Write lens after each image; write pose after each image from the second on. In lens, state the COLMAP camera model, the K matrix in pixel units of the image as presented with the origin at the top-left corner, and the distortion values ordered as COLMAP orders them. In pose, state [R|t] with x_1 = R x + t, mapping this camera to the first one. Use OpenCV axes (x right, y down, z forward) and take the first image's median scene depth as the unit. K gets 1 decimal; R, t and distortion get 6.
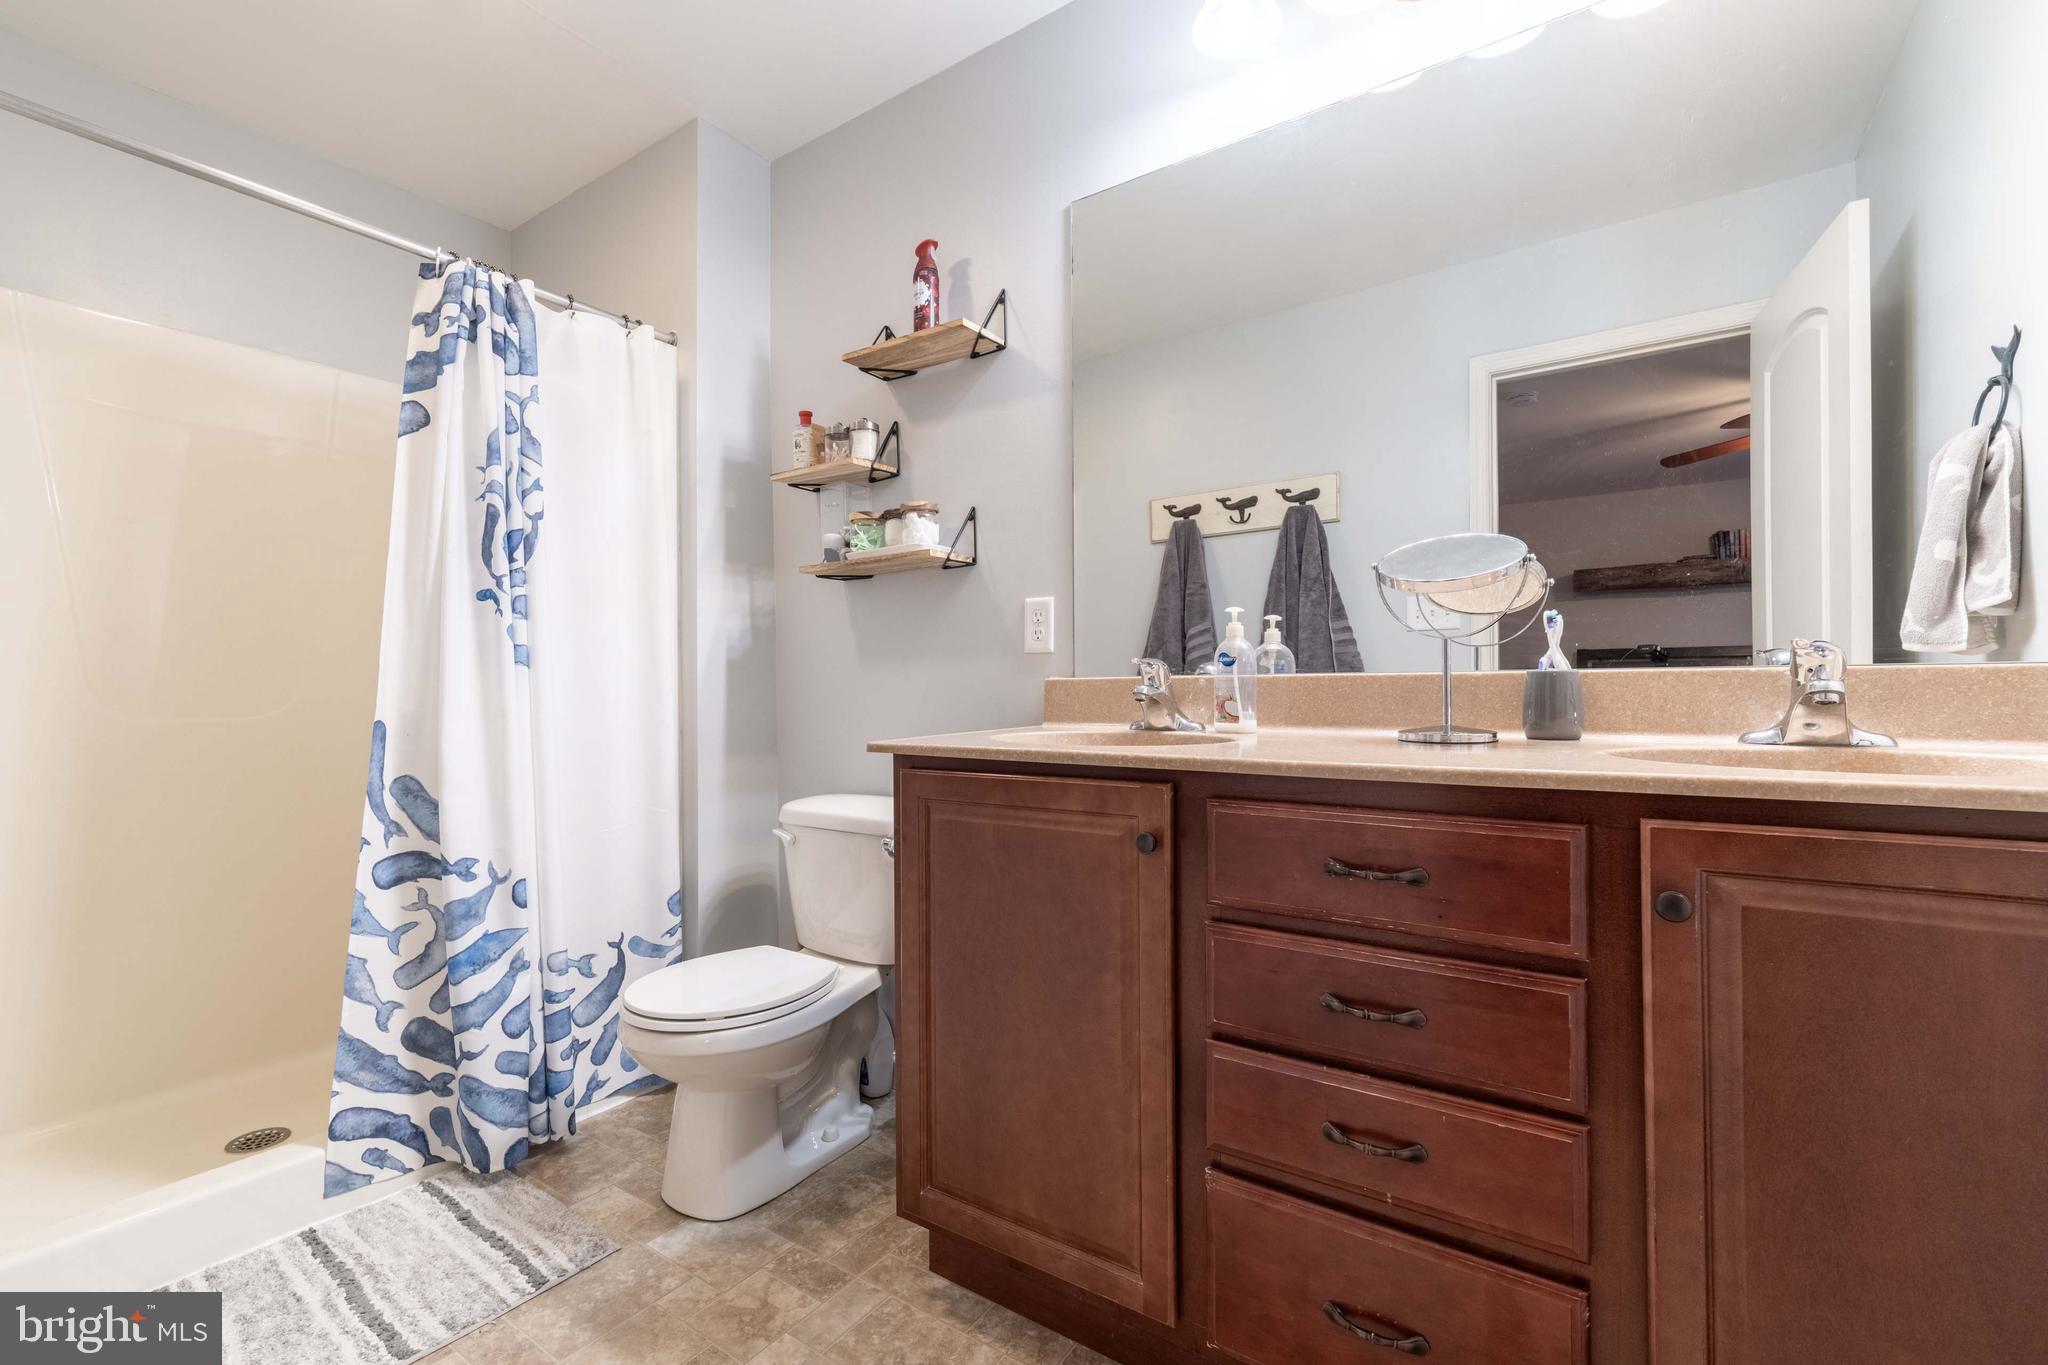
lens RADIAL K [[882.7, 0, 1019.0], [0, 882.7, 688.4], [0, 0, 1]] dist [0.002897, 0.000206]
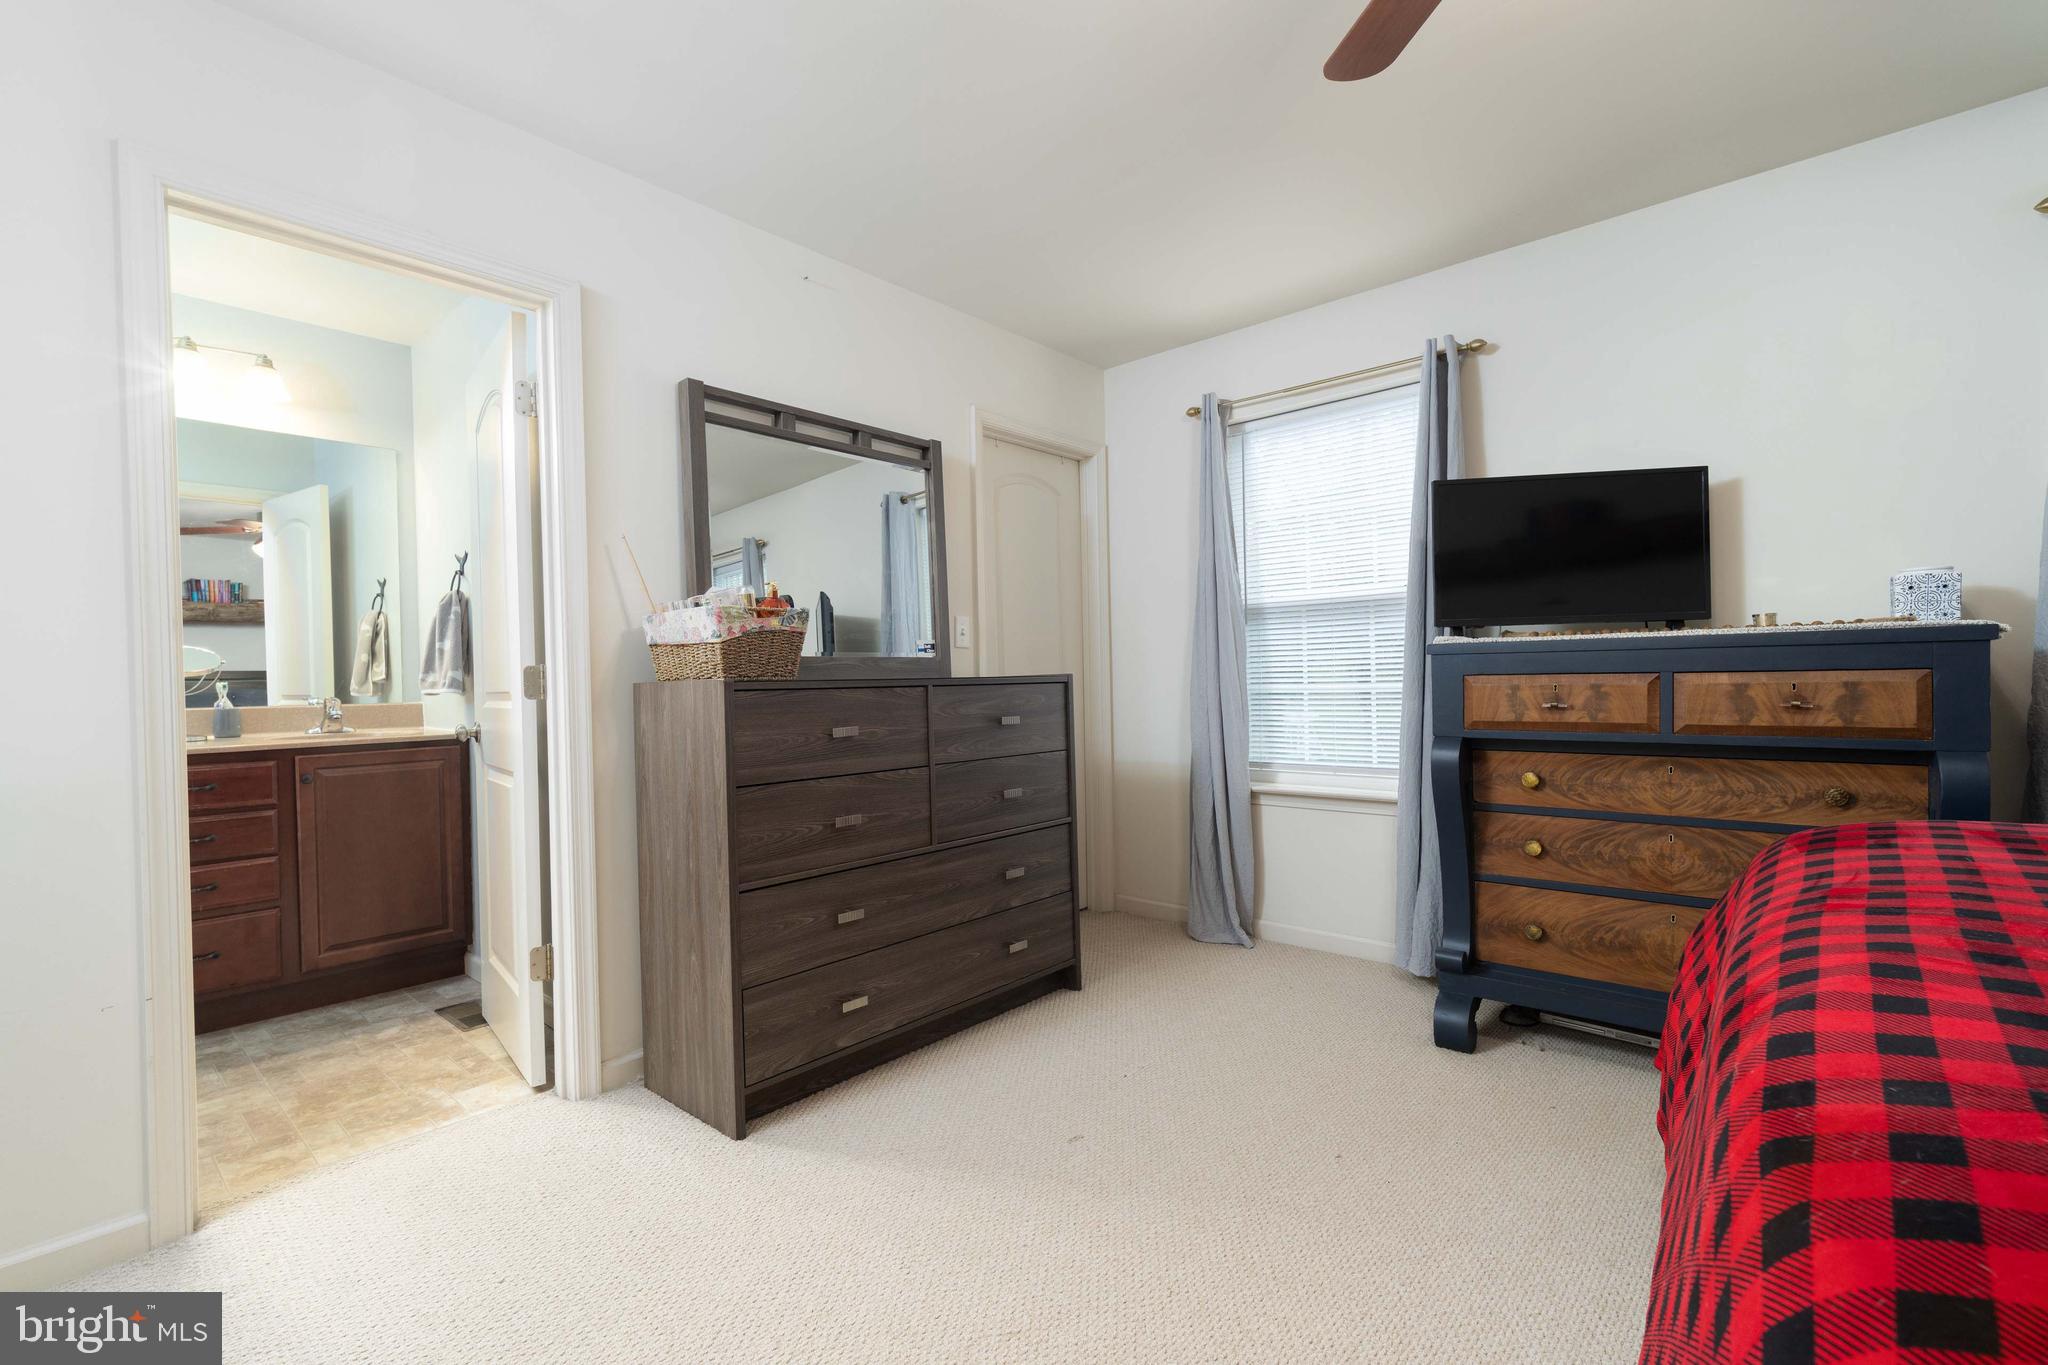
lens RADIAL K [[882.7, 0, 1019.0], [0, 882.7, 688.4], [0, 0, 1]] dist [0.002897, 0.000206]
pose [[0.107504, -0.005676, 0.994188, -1.360776], [0.015253, 0.999875, 0.004059, -0.046116], [-0.994088, 0.014728, 0.107578, -1.217383]]
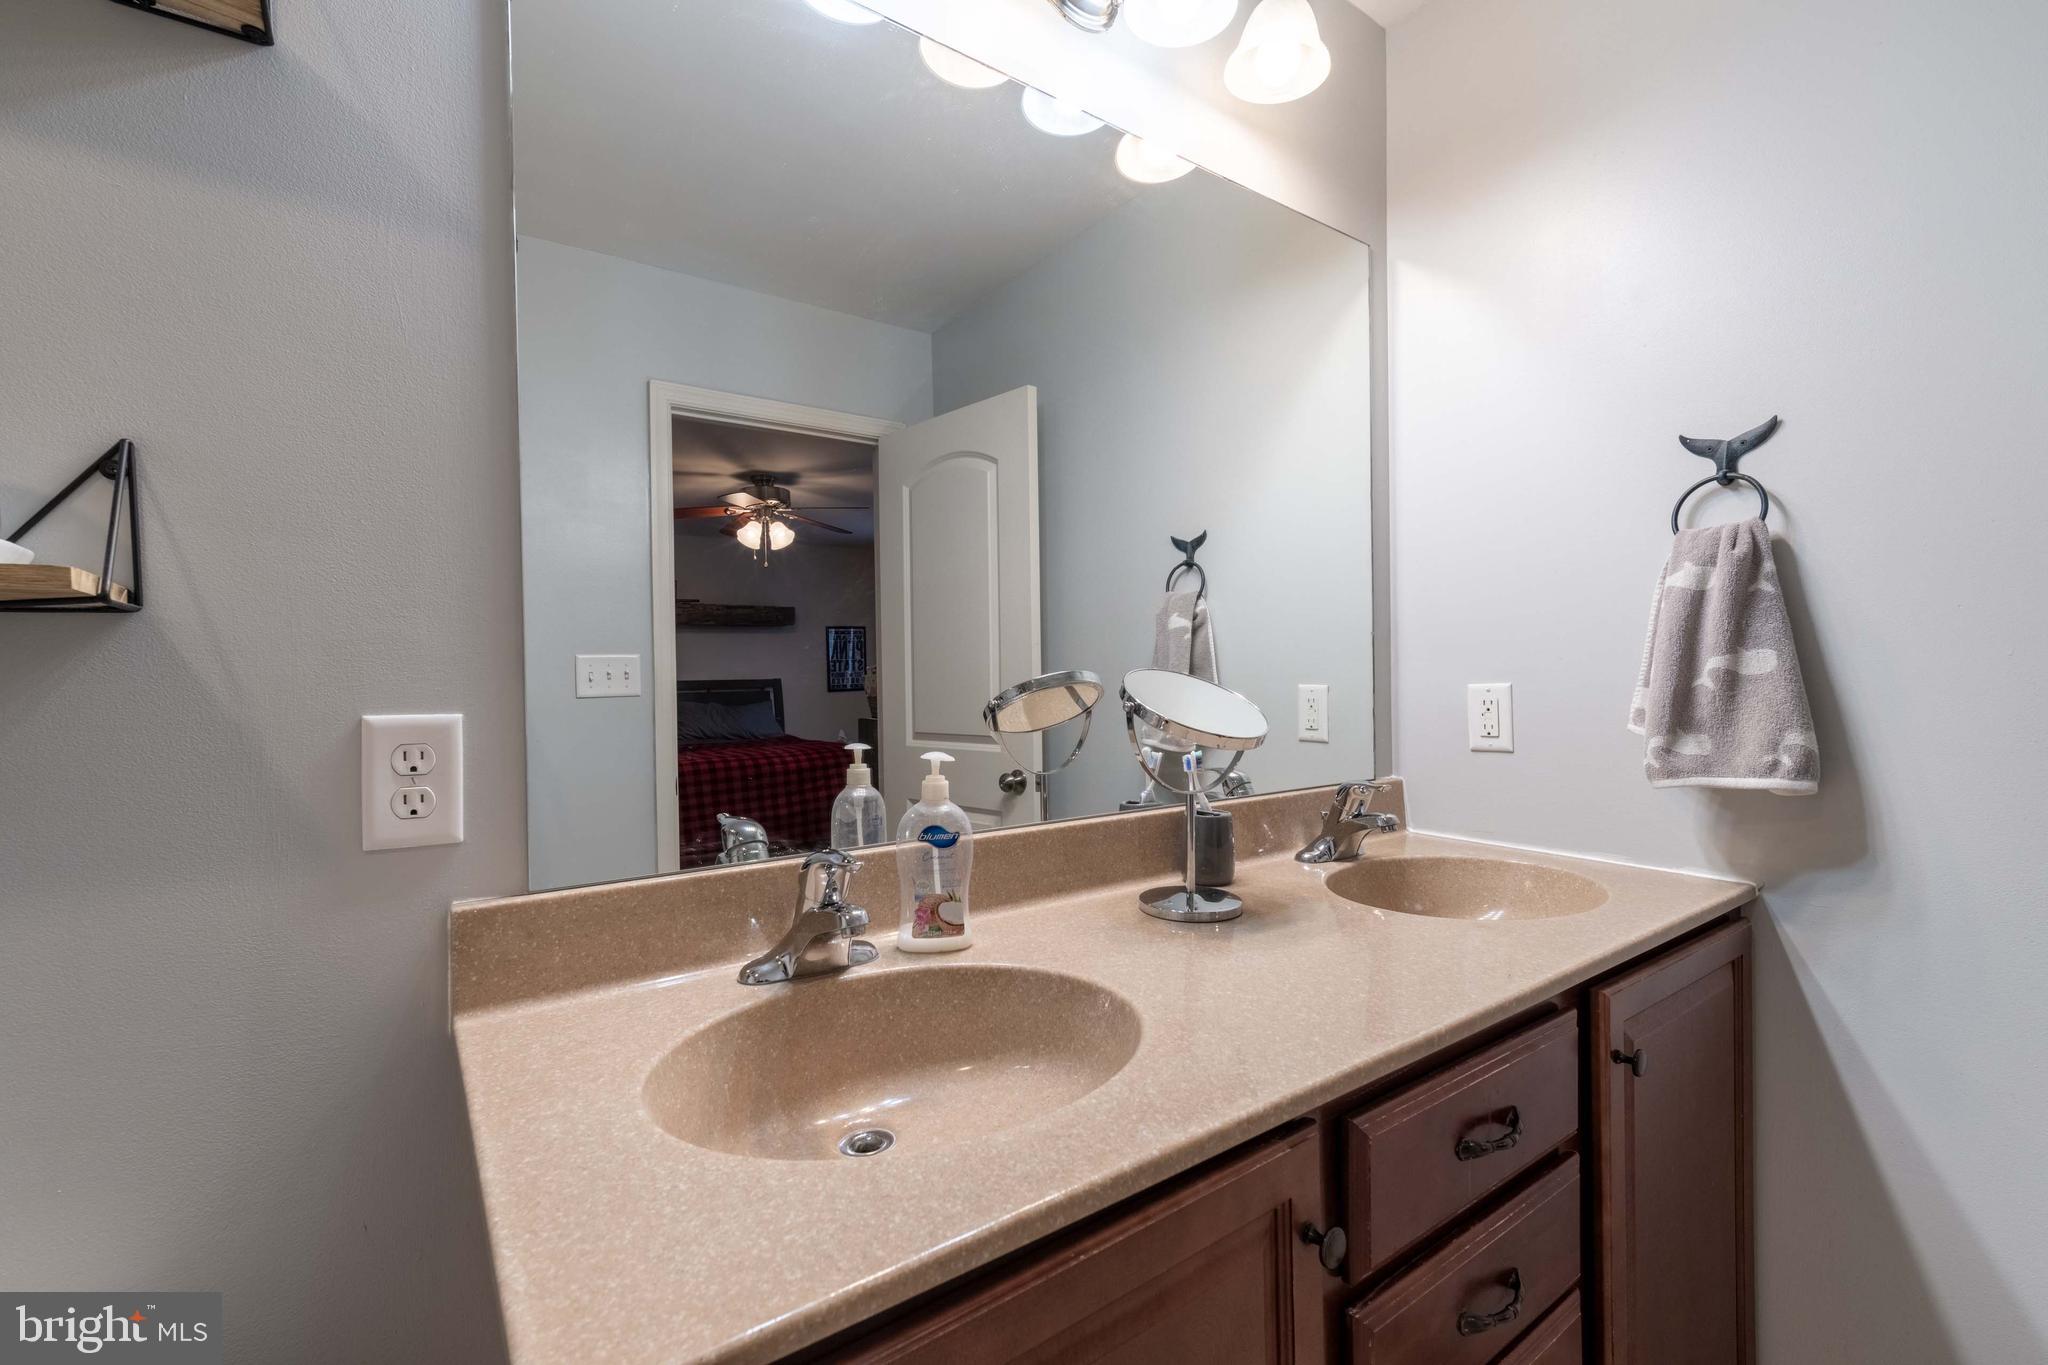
lens RADIAL K [[882.7, 0, 1019.0], [0, 882.7, 688.4], [0, 0, 1]] dist [0.002897, 0.000206]
pose [[0.333492, -0.006375, 0.942731, -0.364931], [0.009916, 0.999946, 0.003254, -0.150468], [-0.942701, 0.008263, 0.333537, 0.786588]]
